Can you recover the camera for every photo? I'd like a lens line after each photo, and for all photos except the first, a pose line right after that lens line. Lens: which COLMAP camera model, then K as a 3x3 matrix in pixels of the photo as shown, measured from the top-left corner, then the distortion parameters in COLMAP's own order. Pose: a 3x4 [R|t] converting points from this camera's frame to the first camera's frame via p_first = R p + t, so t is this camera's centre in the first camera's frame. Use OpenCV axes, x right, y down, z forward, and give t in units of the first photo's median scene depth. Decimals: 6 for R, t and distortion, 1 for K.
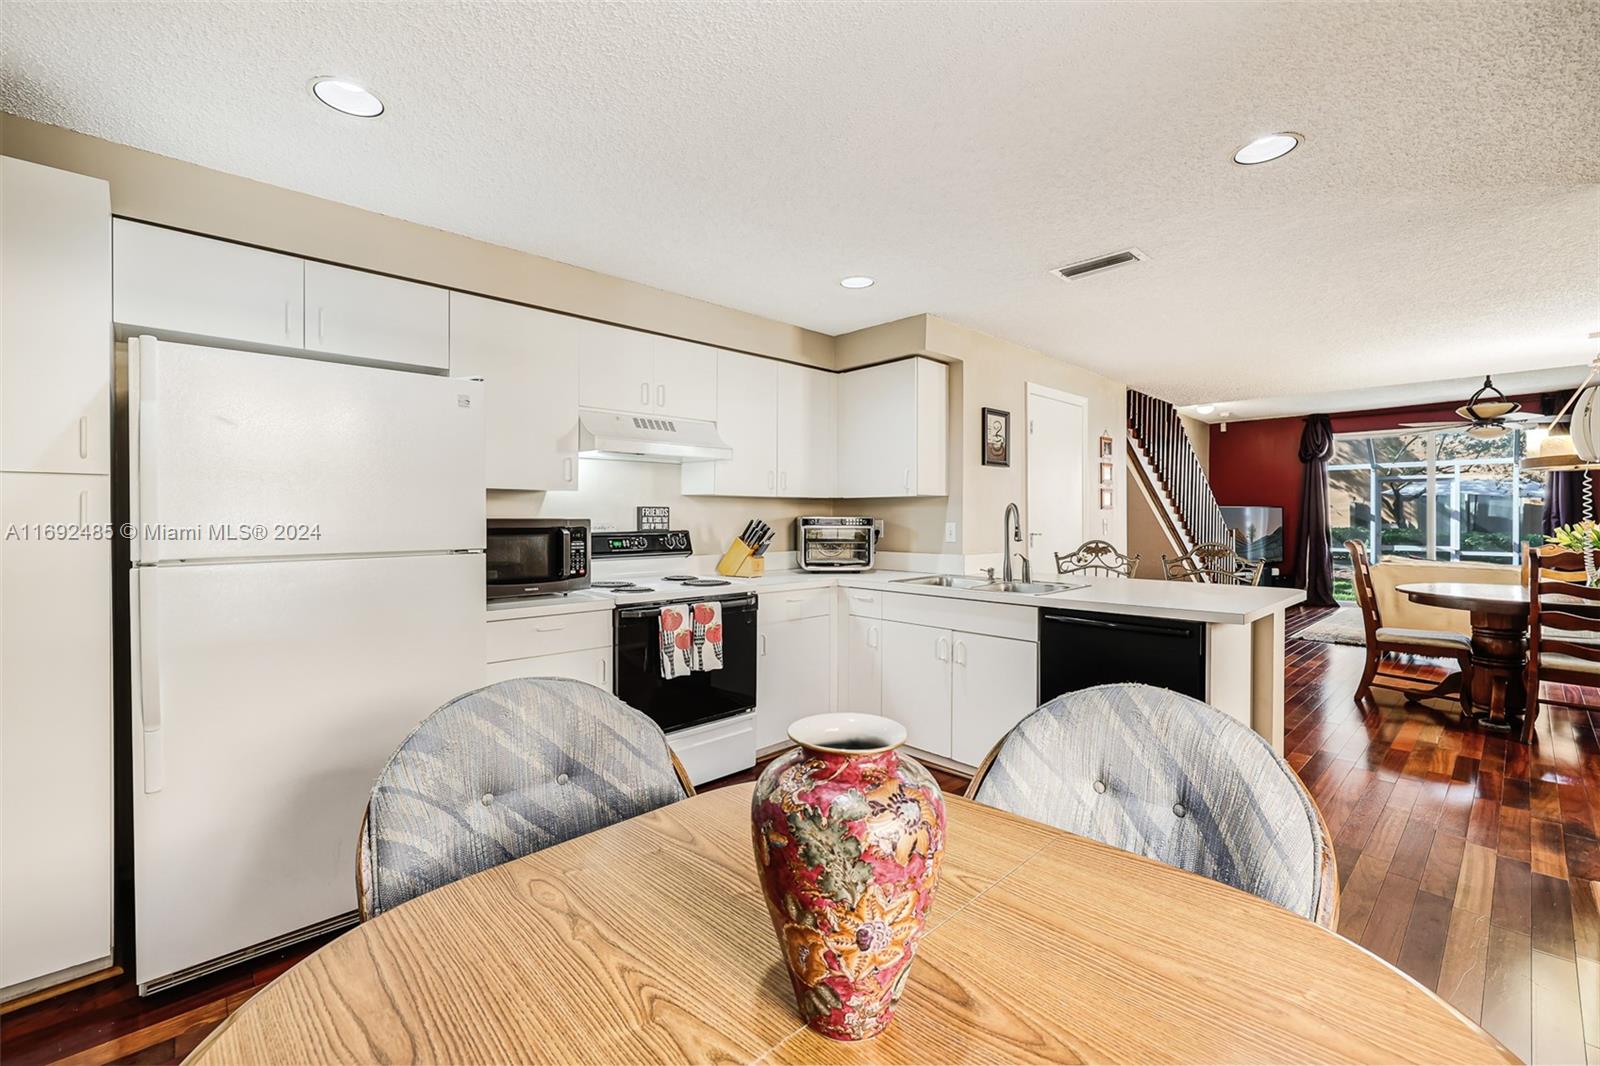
lens RADIAL K [[676.9, 0, 787.8], [0, 676.9, 525.2], [0, 0, 1]] dist [-0.004112, 0.000623]
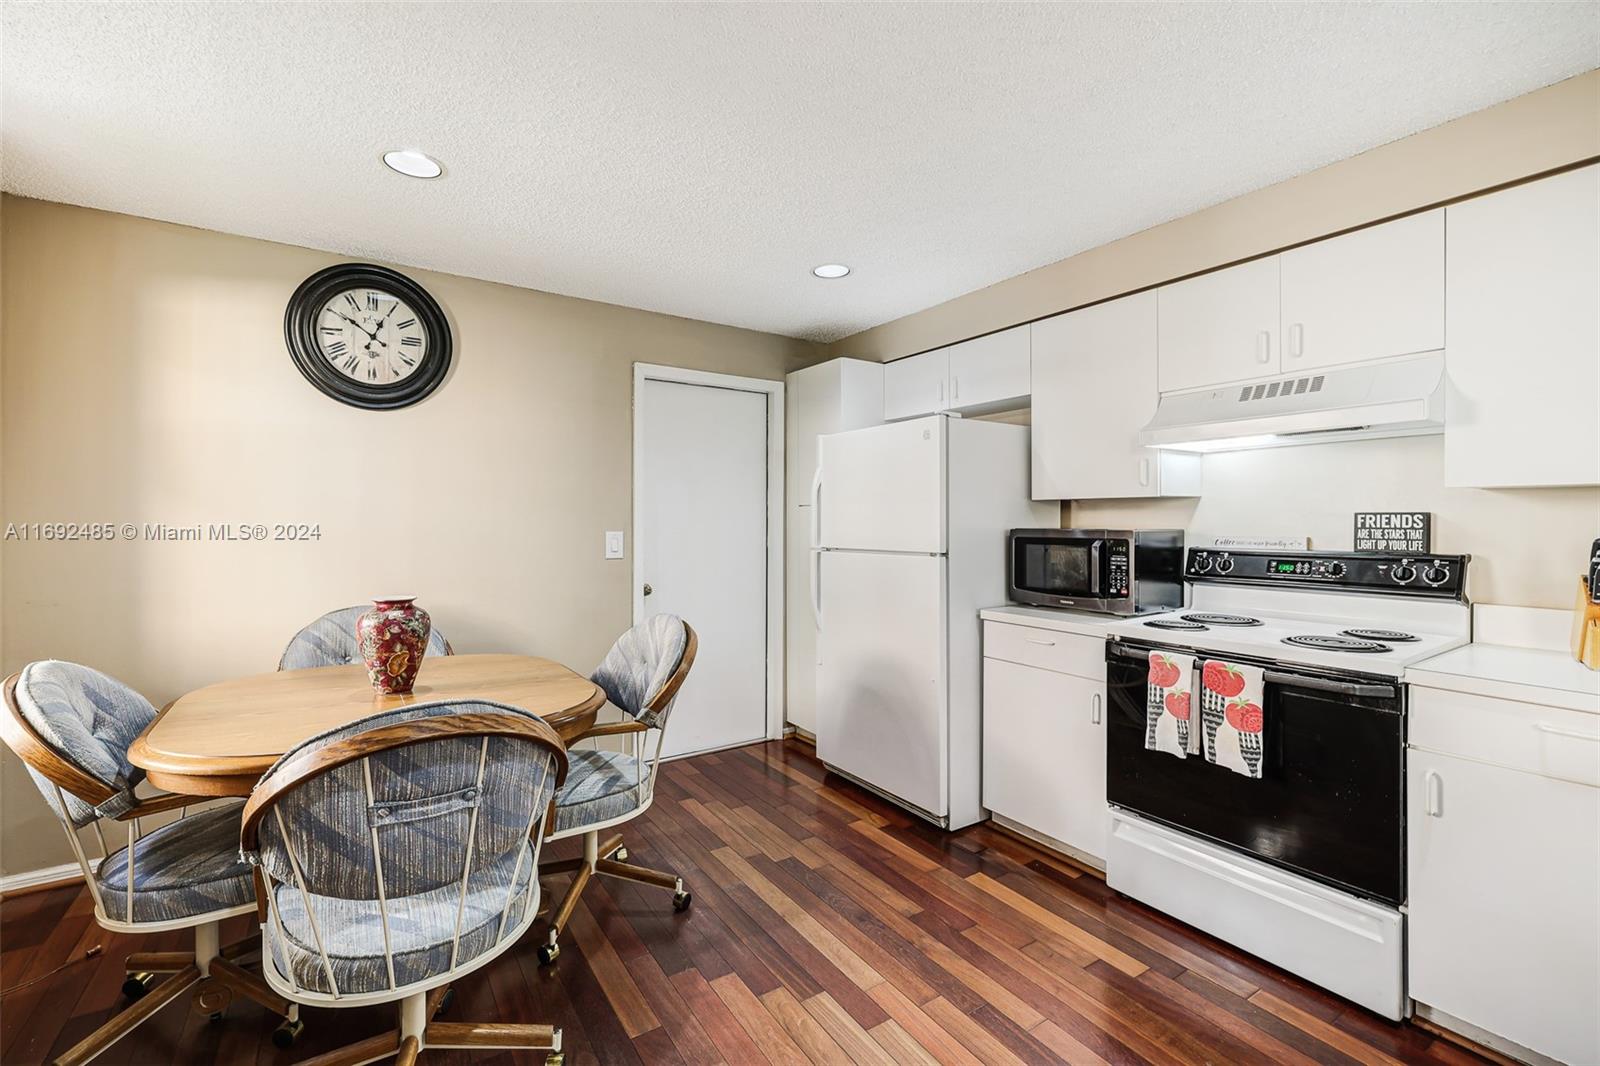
lens RADIAL K [[676.9, 0, 782.6], [0, 676.9, 523.9], [0, 0, 1]] dist [-0.004112, 0.000623]
pose [[-0.179792, 0.001102, -0.983704, 0.477479], [-0.017181, 0.999843, 0.004260, -0.010067], [0.983555, 0.017667, -0.179745, 0.570681]]
